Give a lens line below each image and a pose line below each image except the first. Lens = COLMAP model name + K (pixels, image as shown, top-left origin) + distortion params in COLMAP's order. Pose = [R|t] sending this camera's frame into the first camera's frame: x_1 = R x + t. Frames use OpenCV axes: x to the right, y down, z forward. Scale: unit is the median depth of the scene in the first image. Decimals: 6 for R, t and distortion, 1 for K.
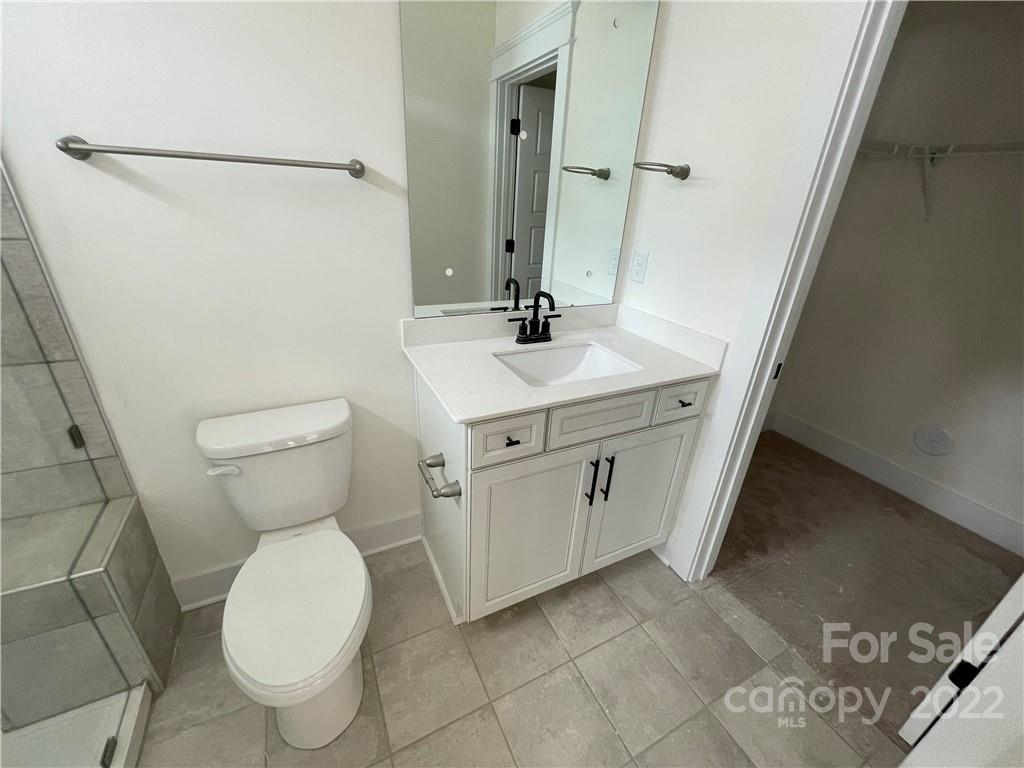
lens RADIAL K [[413.1, 0, 513.3], [0, 413.1, 382.4], [0, 0, 1]] dist [-0.001997, -0.000133]
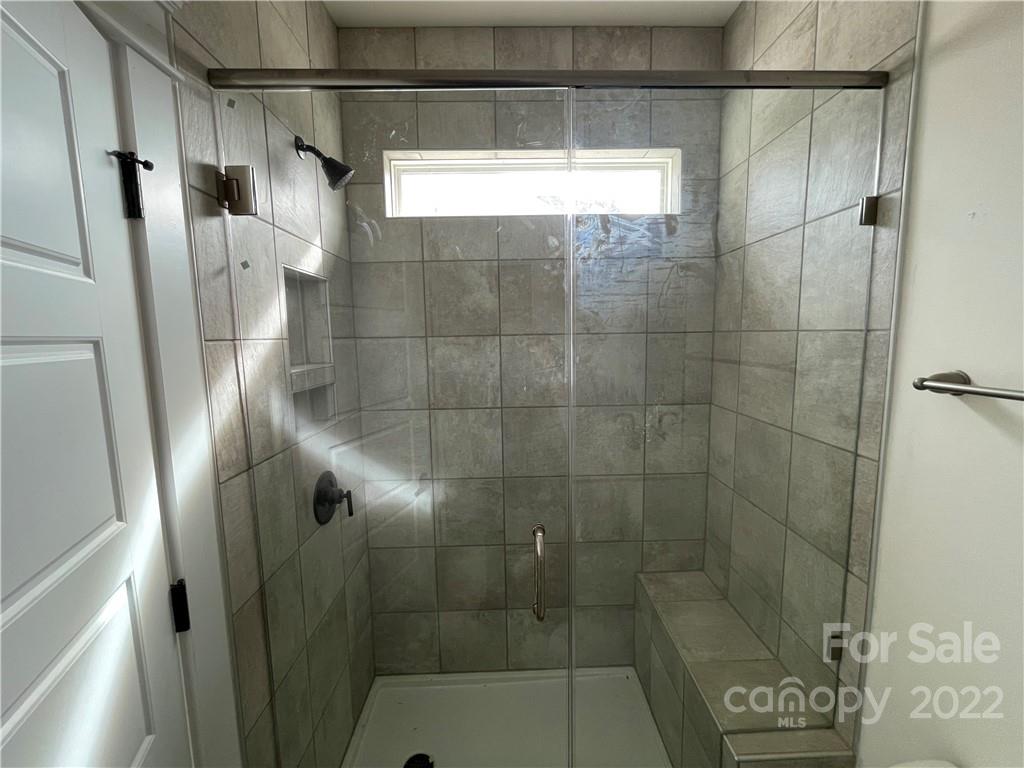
lens RADIAL K [[413.1, 0, 513.3], [0, 413.1, 382.4], [0, 0, 1]] dist [-0.001997, -0.000133]
pose [[-0.431409, 0.058181, -0.900278, 0.076727], [-0.378130, 0.894370, 0.238998, -0.388921], [0.819087, 0.443528, -0.363839, 0.511136]]
